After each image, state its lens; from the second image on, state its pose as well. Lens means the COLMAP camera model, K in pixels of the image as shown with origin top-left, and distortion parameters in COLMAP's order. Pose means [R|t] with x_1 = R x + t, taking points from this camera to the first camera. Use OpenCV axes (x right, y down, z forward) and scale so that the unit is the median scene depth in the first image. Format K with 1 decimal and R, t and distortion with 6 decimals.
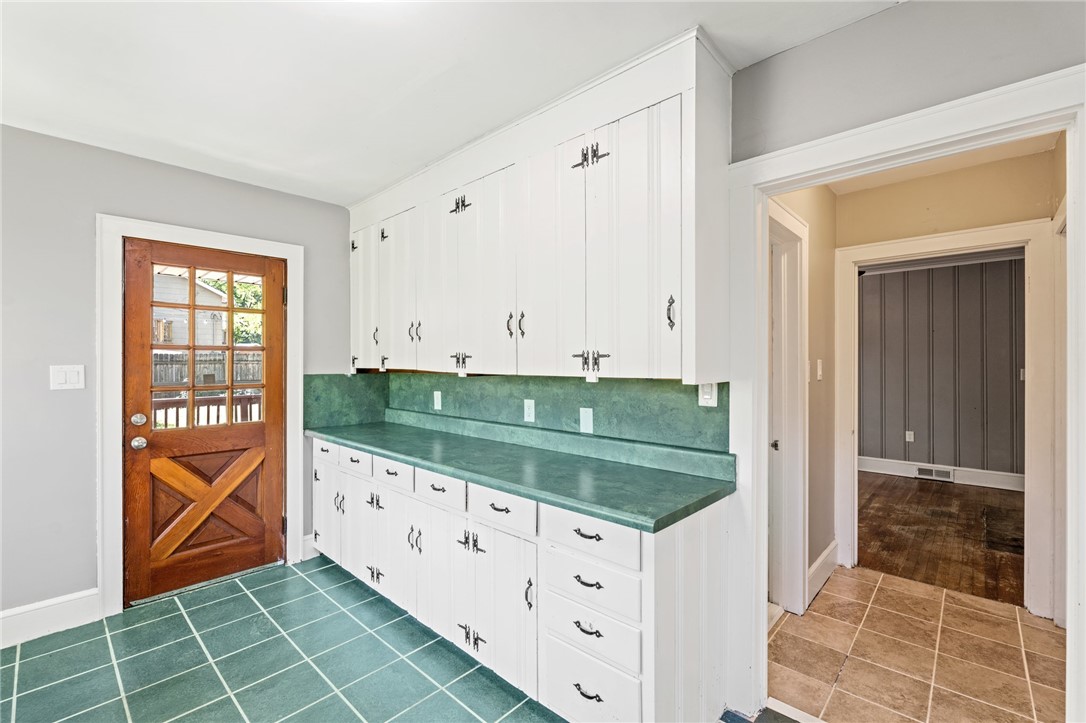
lens RADIAL K [[474.5, 0, 543.4], [0, 474.5, 360.6], [0, 0, 1]] dist [-0.006003, -0.000335]
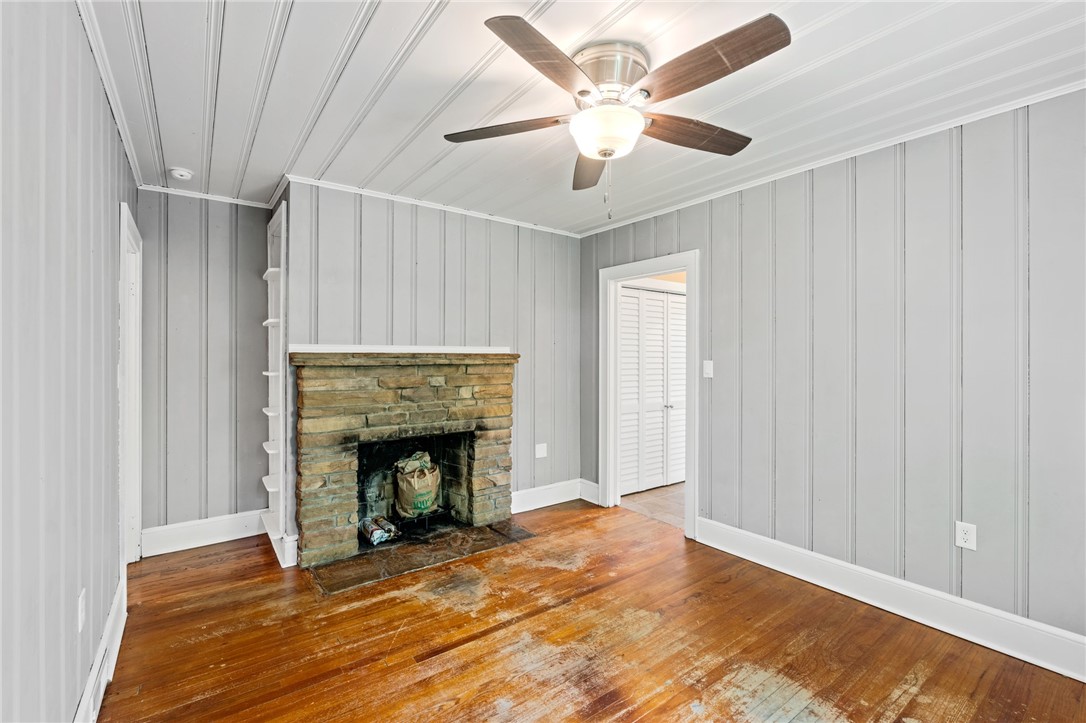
lens RADIAL K [[474.5, 0, 542.0], [0, 474.5, 356.6], [0, 0, 1]] dist [-0.006003, -0.000335]
pose [[-0.982658, -0.004670, 0.185368, 1.055257], [-0.005329, 0.999981, -0.003054, 0.018065], [-0.185350, -0.003989, -0.982664, 2.867195]]
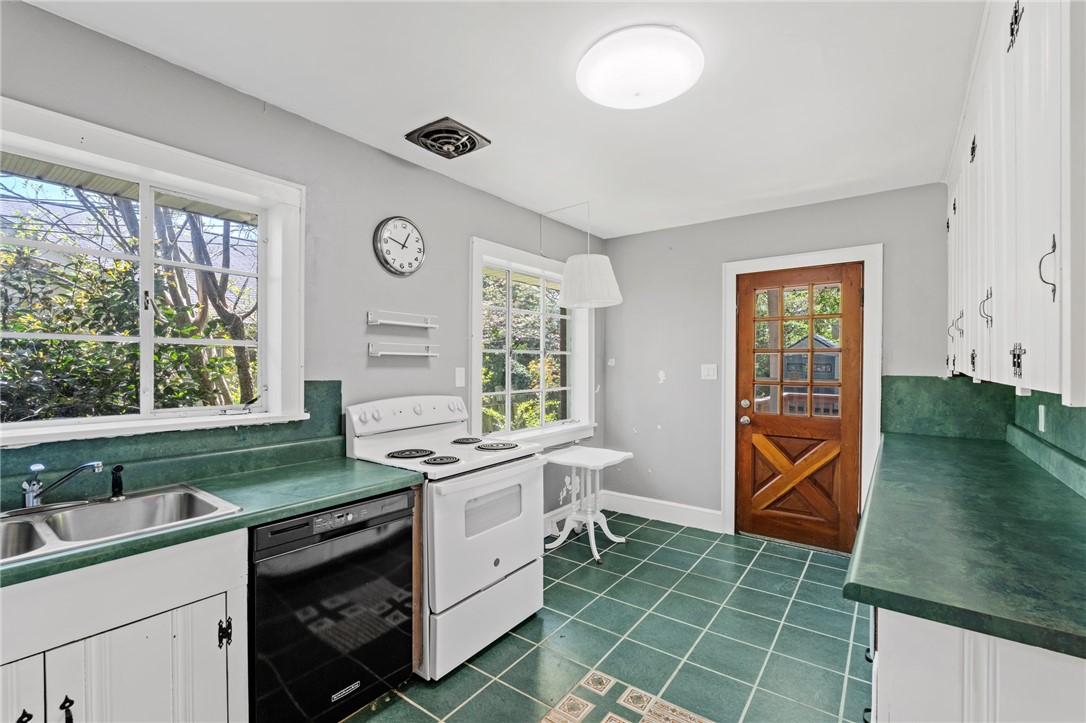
lens RADIAL K [[474.5, 0, 537.2], [0, 474.5, 365.9], [0, 0, 1]] dist [-0.006003, -0.000335]
pose [[0.107595, 0.008055, -0.994162, 0.501810], [0.001148, 0.999966, 0.008226, 0.001362], [0.994194, -0.002027, 0.107582, 0.252763]]
